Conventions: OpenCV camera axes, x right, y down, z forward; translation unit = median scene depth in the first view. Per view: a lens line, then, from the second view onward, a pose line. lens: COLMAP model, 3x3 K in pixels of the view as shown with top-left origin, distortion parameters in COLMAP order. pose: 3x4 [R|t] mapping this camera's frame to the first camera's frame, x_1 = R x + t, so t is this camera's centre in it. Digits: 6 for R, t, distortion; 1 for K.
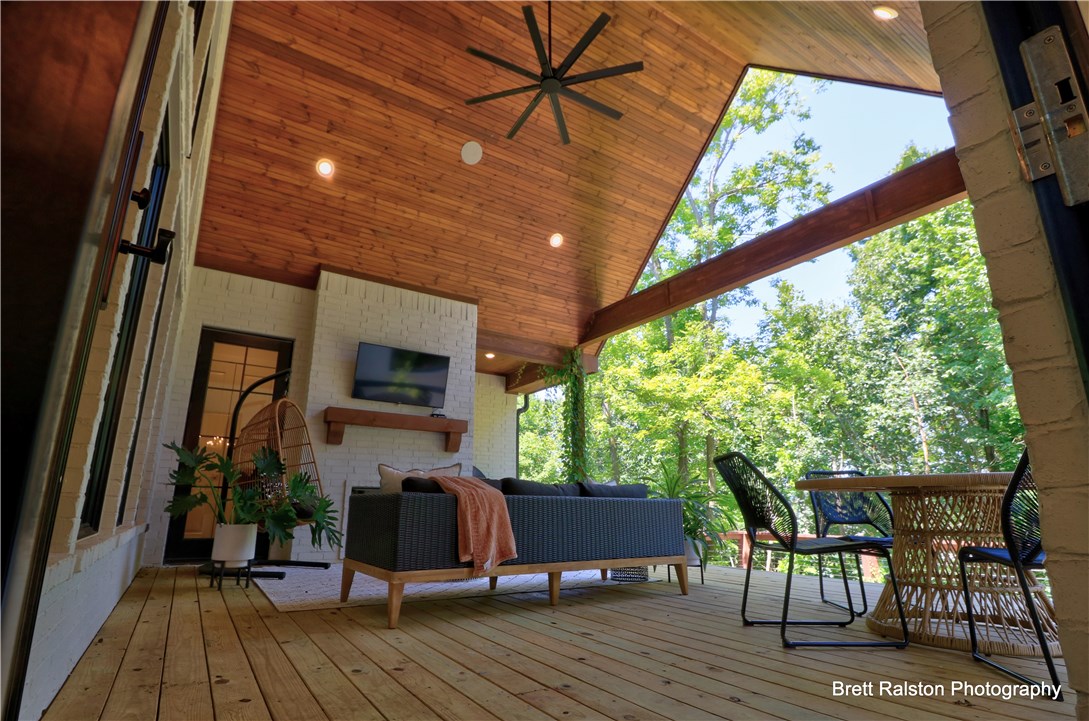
lens RADIAL K [[518.5, 0, 533.8], [0, 518.5, 362.0], [0, 0, 1]] dist [0.017027, -0.000653]
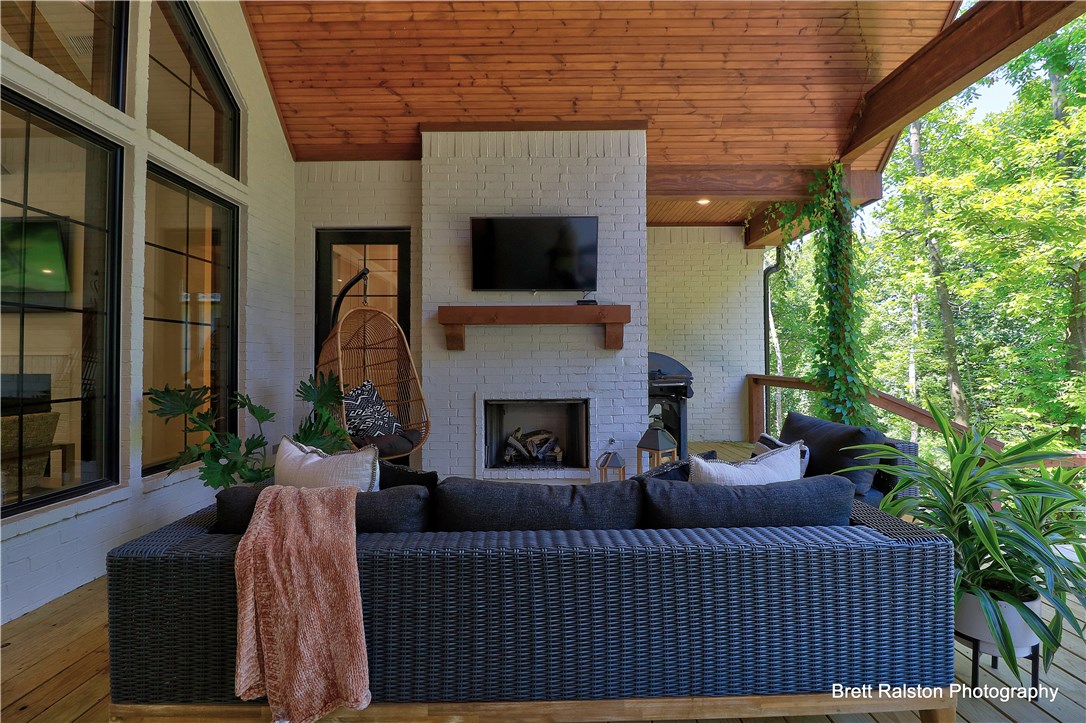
lens RADIAL K [[509.2, 0, 541.8], [0, 509.2, 351.2], [0, 0, 1]] dist [-0.010661, -0.006147]
pose [[0.841848, -0.021719, -0.539278, 0.116316], [0.155044, 0.966806, 0.203095, 0.012543], [0.516966, -0.254587, 0.817271, 0.296283]]
